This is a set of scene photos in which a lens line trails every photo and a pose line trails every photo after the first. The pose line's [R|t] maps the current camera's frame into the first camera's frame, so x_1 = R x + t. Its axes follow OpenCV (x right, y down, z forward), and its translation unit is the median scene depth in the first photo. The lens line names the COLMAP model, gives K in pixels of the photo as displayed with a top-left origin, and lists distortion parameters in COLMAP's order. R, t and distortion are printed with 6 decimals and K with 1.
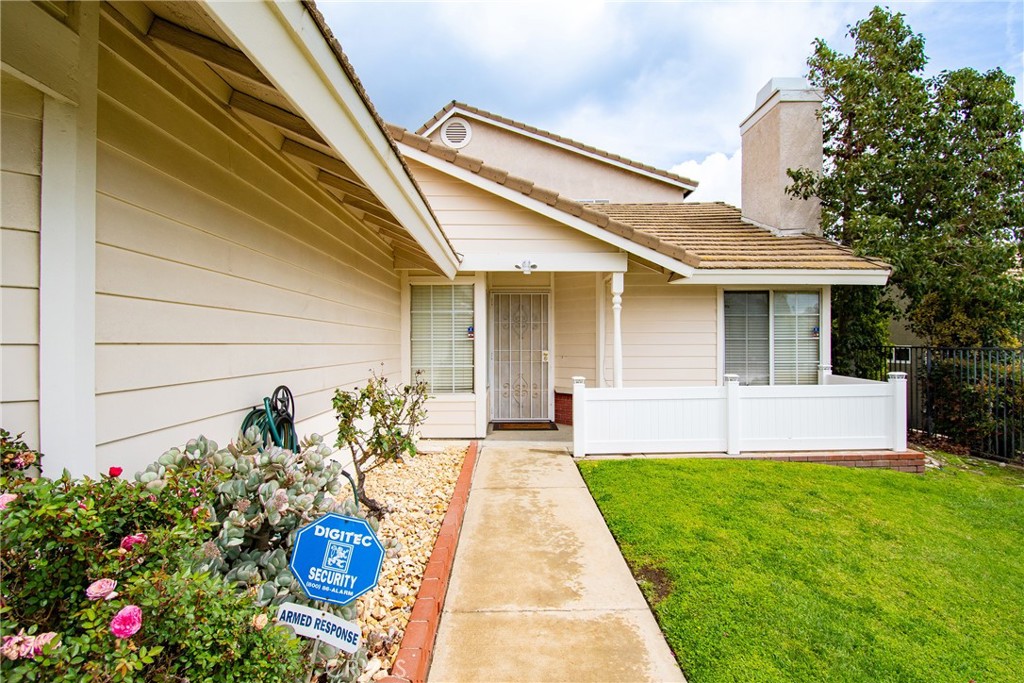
lens RADIAL K [[524.7, 0, 509.5], [0, 524.7, 340.0], [0, 0, 1]] dist [-0.012045, -0.001248]
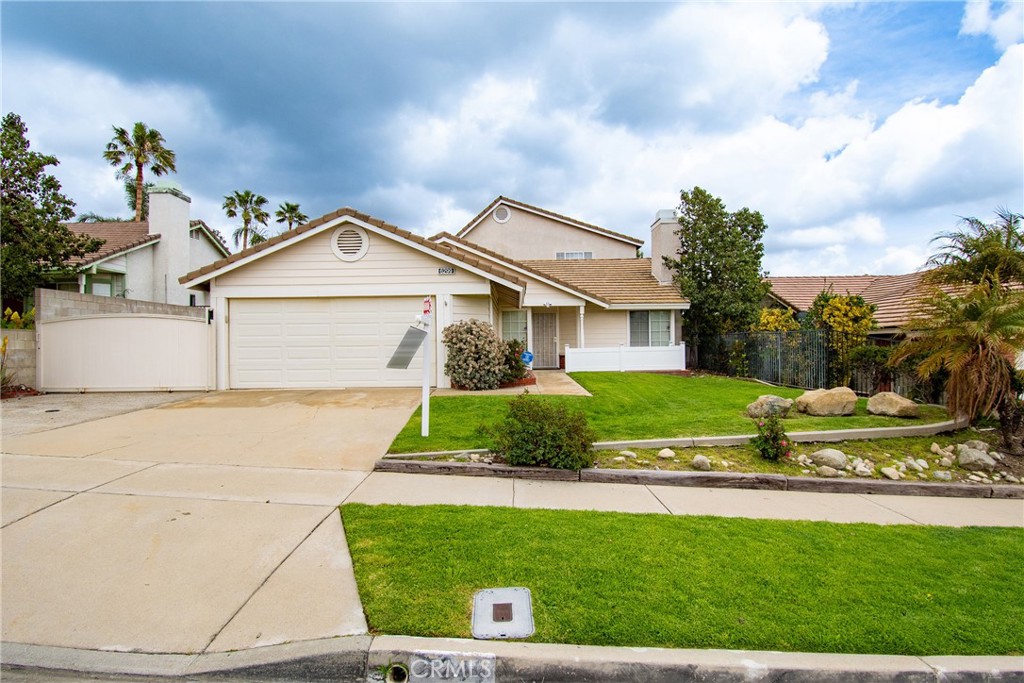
lens RADIAL K [[547.0, 0, 506.1], [0, 547.0, 346.1], [0, 0, 1]] dist [0.002220, -0.011241]
pose [[0.999704, -0.009627, -0.022350, -0.100368], [0.009822, 0.999915, 0.008628, 0.039839], [0.022265, -0.008845, 0.999713, -1.510393]]
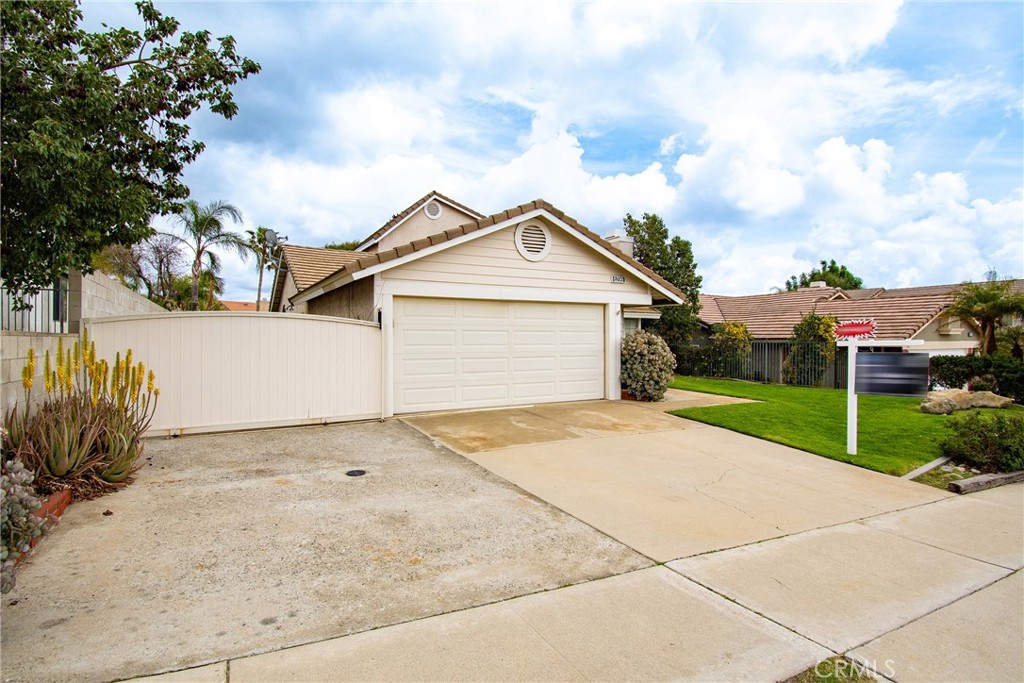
lens RADIAL K [[524.7, 0, 511.5], [0, 524.7, 338.5], [0, 0, 1]] dist [-0.012045, -0.001248]
pose [[0.873836, 0.001046, 0.486219, -1.311998], [-0.005068, 0.999963, 0.006958, -0.009400], [-0.486194, -0.008545, 0.873809, -1.063924]]
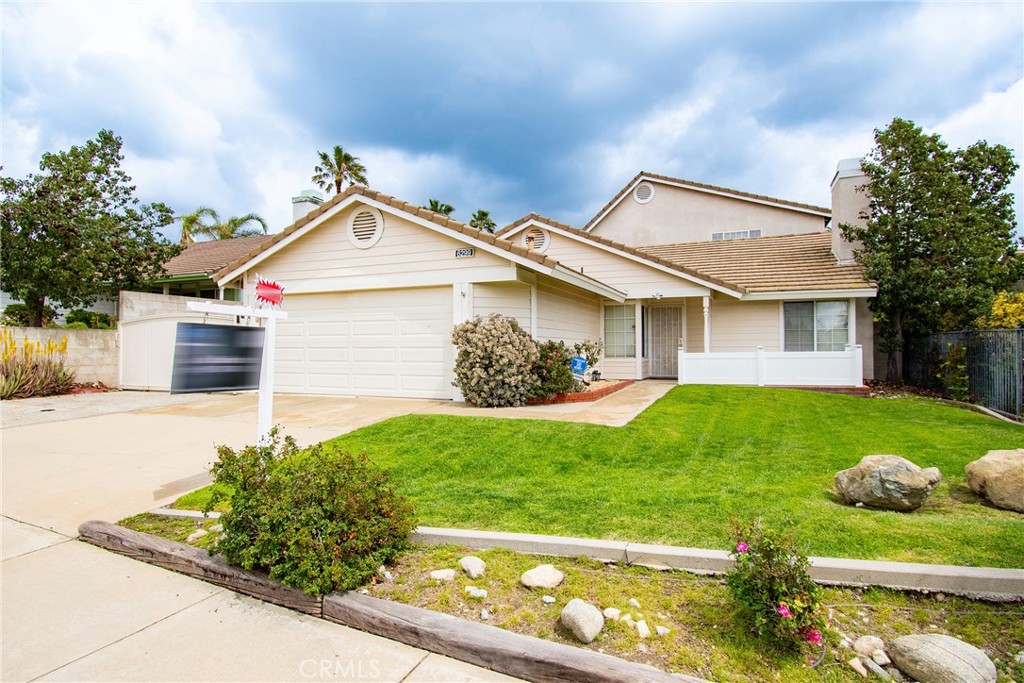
lens RADIAL K [[547.0, 0, 511.0], [0, 547.0, 342.0], [0, 0, 1]] dist [0.002220, -0.011241]
pose [[0.920586, -0.005661, -0.390498, 0.283293], [0.004452, 0.999982, -0.004002, 0.042199], [0.390514, 0.001945, 0.920595, -1.024320]]
